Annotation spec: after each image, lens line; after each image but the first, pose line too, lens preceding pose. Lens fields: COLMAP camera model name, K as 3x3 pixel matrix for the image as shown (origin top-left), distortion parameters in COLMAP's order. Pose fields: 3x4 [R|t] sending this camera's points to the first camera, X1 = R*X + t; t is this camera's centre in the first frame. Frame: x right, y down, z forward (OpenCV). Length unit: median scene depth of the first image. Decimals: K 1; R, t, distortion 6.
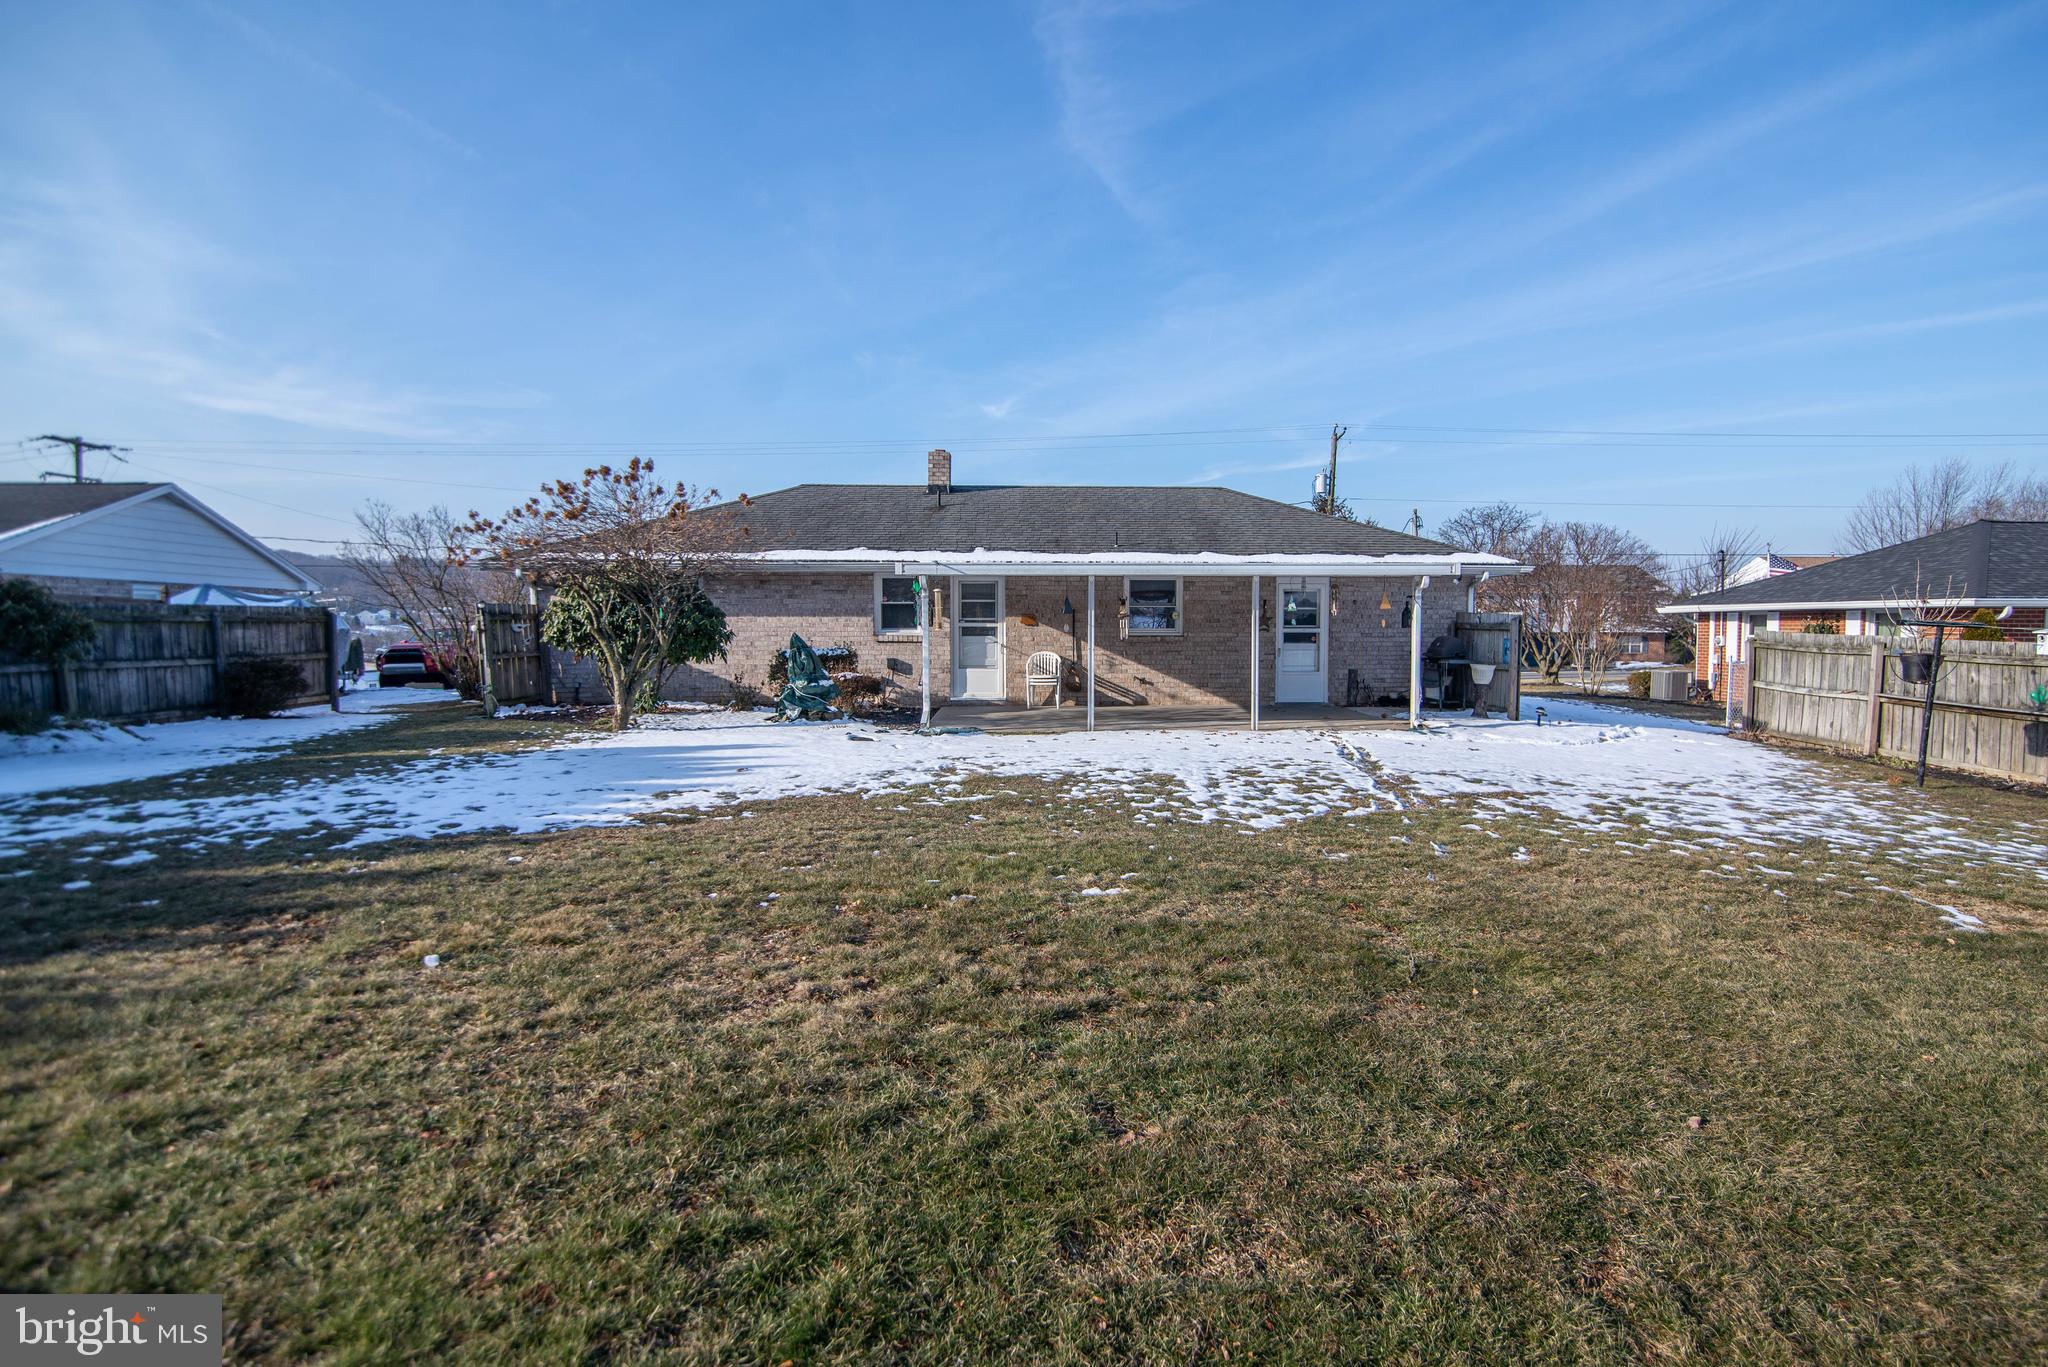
lens RADIAL K [[1009.8, 0, 1072.2], [0, 1009.8, 695.9], [0, 0, 1]] dist [-0.006323, -0.000821]
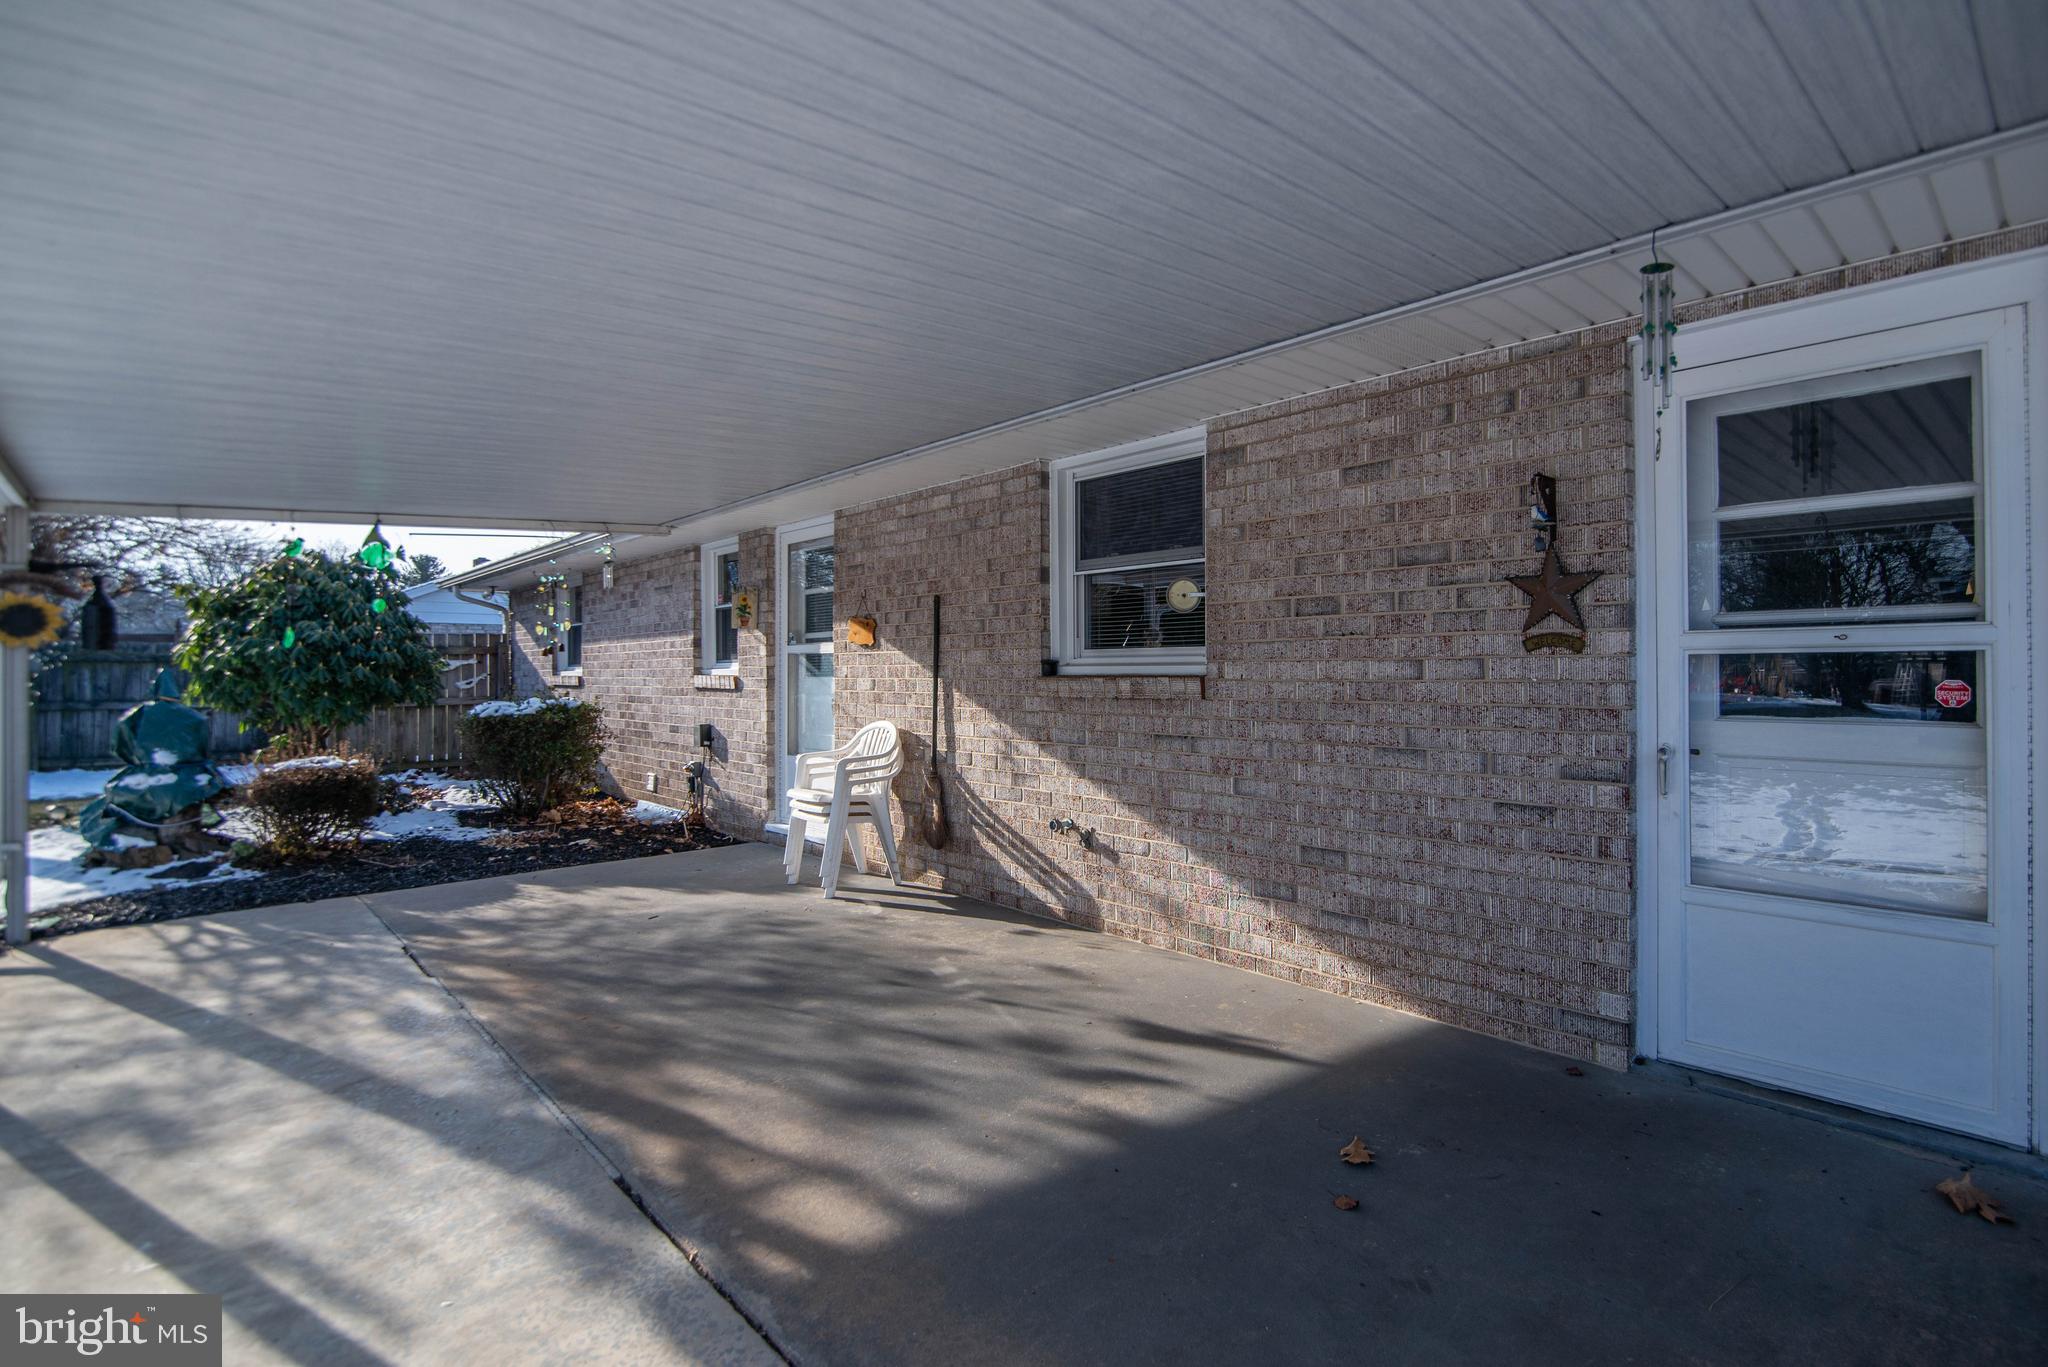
lens RADIAL K [[1008.0, 0, 1042.9], [0, 1008.0, 668.0], [0, 0, 1]] dist [-0.020249, 0.001692]
pose [[0.629241, -0.007226, -0.777177, 0.273971], [-0.044406, 0.997989, -0.045233, -0.048266], [0.775941, 0.062974, 0.627655, 0.818845]]
